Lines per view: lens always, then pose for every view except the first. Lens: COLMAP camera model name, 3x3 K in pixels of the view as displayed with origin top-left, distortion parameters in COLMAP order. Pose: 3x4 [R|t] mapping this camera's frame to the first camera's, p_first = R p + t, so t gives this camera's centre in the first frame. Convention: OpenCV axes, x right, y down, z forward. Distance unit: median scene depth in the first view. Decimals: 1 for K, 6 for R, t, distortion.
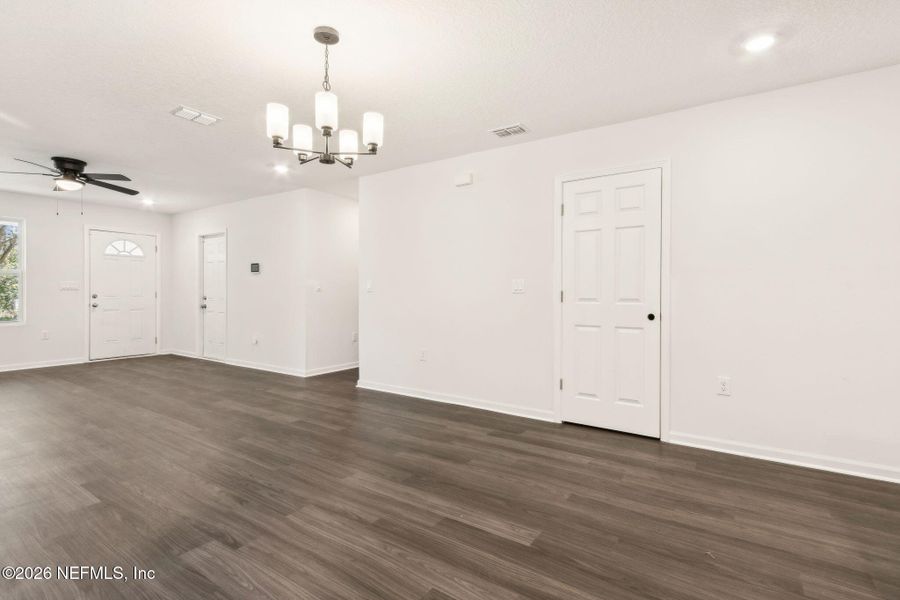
lens RADIAL K [[432.7, 0, 451.3], [0, 432.7, 295.2], [0, 0, 1]] dist [0.003469, 0.000579]
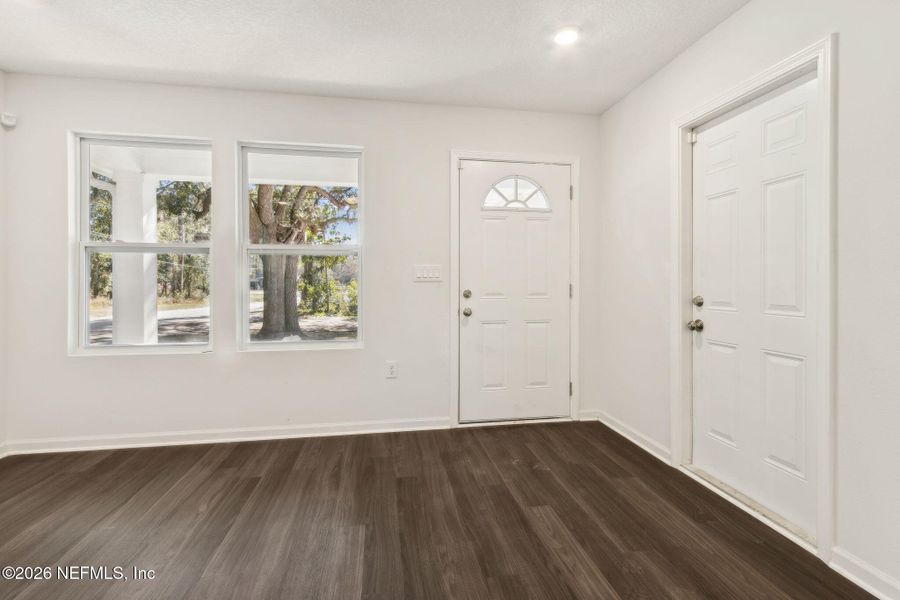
lens RADIAL K [[420.2, 0, 450.4], [0, 420.2, 282.4], [0, 0, 1]] dist [-0.000605, -0.000416]
pose [[0.686729, -0.005630, -0.726892, -0.491115], [0.000245, 0.999972, -0.007513, -0.007167], [0.726913, 0.004981, 0.686711, 0.662006]]
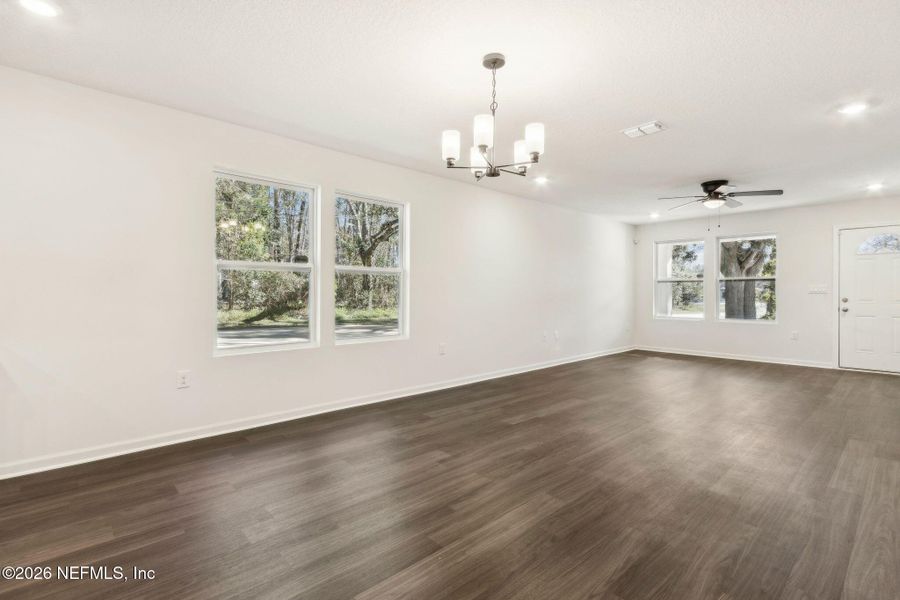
lens RADIAL K [[421.0, 0, 450.8], [0, 421.0, 290.6], [0, 0, 1]] dist [0.000811, 0.000127]
pose [[-0.234959, -0.010548, -0.971948, 0.263906], [-0.010200, 0.999913, -0.008386, -0.001727], [0.971952, 0.007943, -0.235046, 0.388236]]
